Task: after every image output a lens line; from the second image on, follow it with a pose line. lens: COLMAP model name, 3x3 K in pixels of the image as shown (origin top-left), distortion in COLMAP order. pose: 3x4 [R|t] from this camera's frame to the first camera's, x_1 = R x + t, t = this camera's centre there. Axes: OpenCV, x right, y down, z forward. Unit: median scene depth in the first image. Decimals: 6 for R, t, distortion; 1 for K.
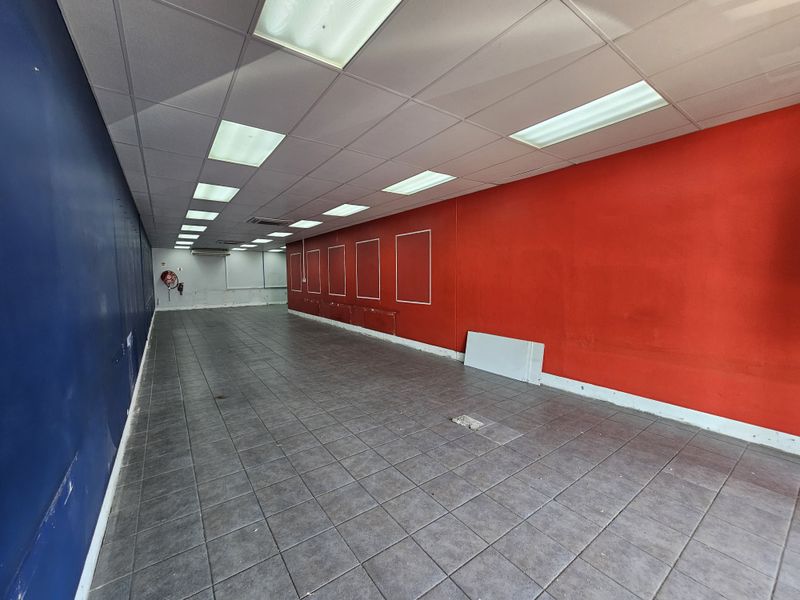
lens RADIAL K [[327.4, 0, 399.9], [0, 327.4, 299.1], [0, 0, 1]] dist [-0.003540, 0.002380]
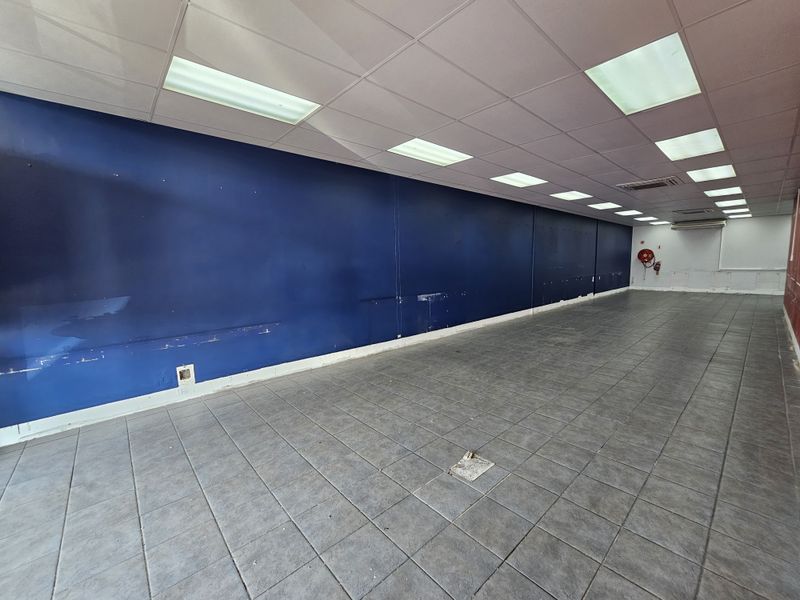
lens RADIAL K [[327.4, 0, 399.9], [0, 327.4, 299.1], [0, 0, 1]] dist [-0.003540, 0.002380]
pose [[0.111015, 0.115525, -0.987081, 0.655027], [-0.051291, 0.992563, 0.110398, -0.032100], [0.992494, 0.038373, 0.116115, 0.598840]]
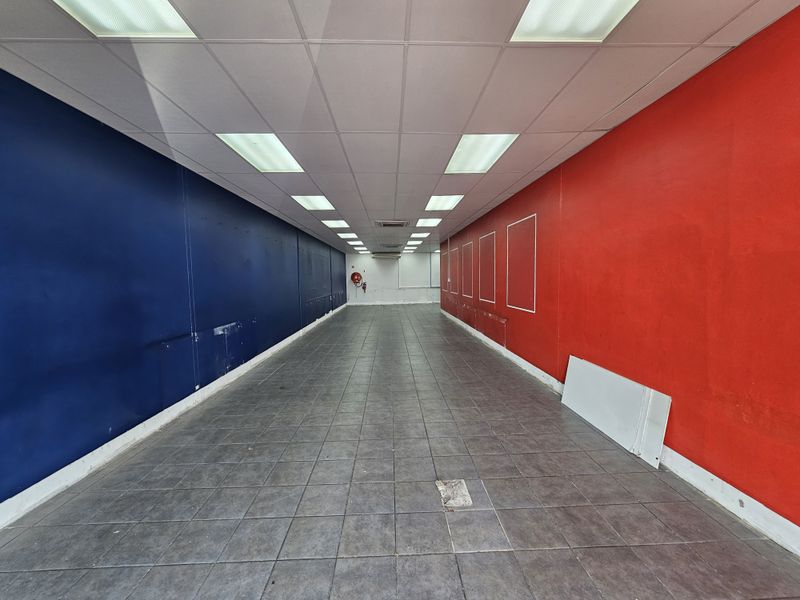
lens RADIAL K [[327.4, 0, 399.9], [0, 327.4, 299.1], [0, 0, 1]] dist [-0.003540, 0.002380]
pose [[0.829520, 0.030900, -0.557621, 0.379171], [-0.029164, 0.999503, 0.012002, -0.023026], [0.557715, 0.006306, 0.830009, 0.294541]]
